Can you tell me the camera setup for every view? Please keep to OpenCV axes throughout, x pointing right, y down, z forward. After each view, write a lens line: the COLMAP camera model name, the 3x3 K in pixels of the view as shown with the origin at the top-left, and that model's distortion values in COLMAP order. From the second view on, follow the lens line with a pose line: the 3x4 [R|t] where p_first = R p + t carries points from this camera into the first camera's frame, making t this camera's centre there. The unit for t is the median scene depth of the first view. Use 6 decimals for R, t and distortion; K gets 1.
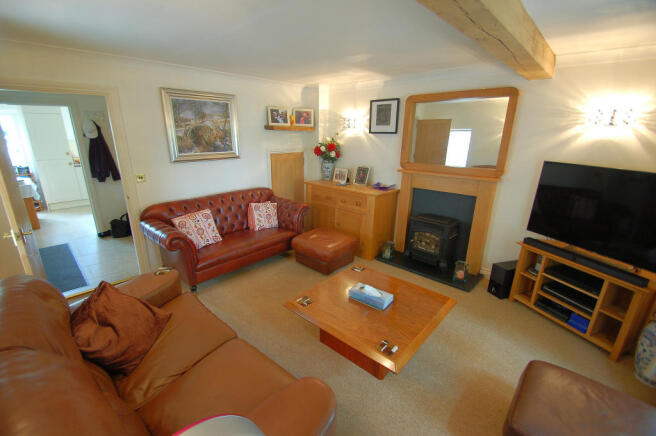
lens RADIAL K [[289.0, 0, 325.1], [0, 289.0, 222.0], [0, 0, 1]] dist [-0.010694, -0.001416]
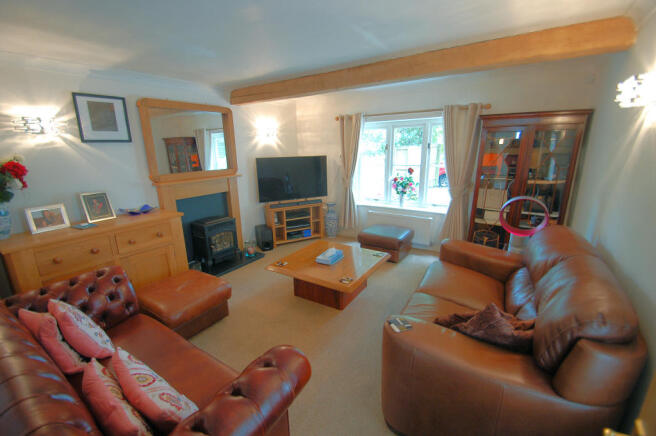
lens RADIAL K [[289.0, 0, 327.8], [0, 289.0, 217.7], [0, 0, 1]] dist [-0.010694, -0.001416]
pose [[-0.199755, -0.240435, 0.949889, -0.663968], [0.300253, 0.907772, 0.292915, -0.189056], [-0.932709, 0.343718, -0.109140, 0.659700]]
